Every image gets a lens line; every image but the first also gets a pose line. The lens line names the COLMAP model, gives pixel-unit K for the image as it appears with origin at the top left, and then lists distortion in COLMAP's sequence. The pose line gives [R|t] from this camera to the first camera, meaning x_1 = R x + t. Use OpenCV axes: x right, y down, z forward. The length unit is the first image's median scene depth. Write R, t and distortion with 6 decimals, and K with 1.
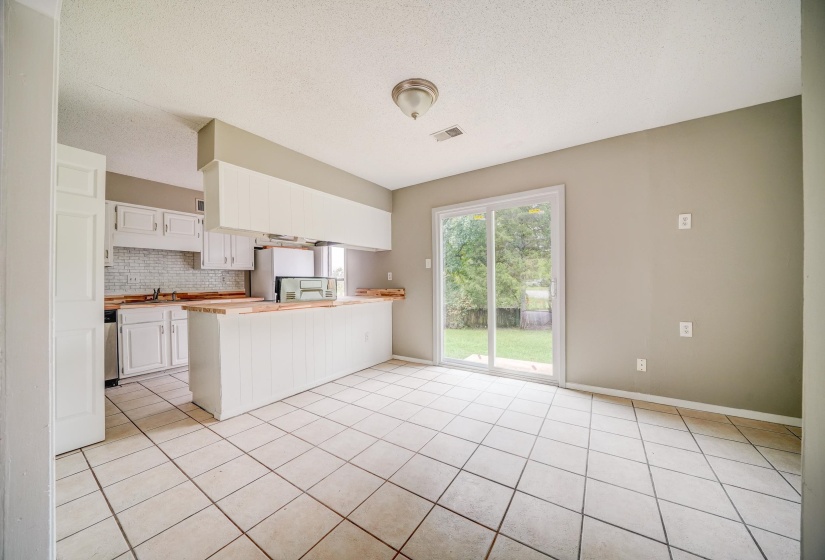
lens RADIAL K [[287.0, 0, 408.7], [0, 287.0, 287.8], [0, 0, 1]] dist [-0.016466, 0.000003]
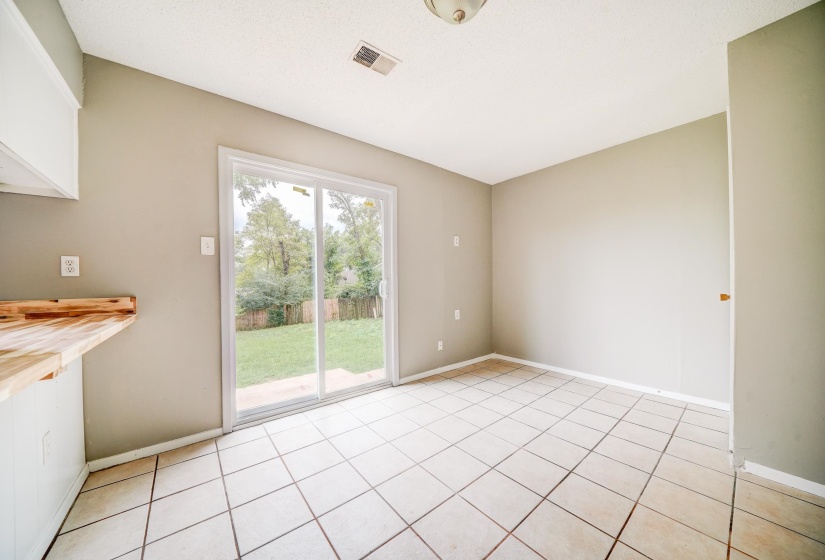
lens RADIAL K [[286.4, 0, 414.2], [0, 286.4, 285.3], [0, 0, 1]] dist [-0.016816, 0.000080]
pose [[0.288735, -0.001316, 0.957408, -0.334563], [0.023432, 0.999709, -0.005692, -0.001129], [-0.957122, 0.024078, 0.288682, 0.509336]]
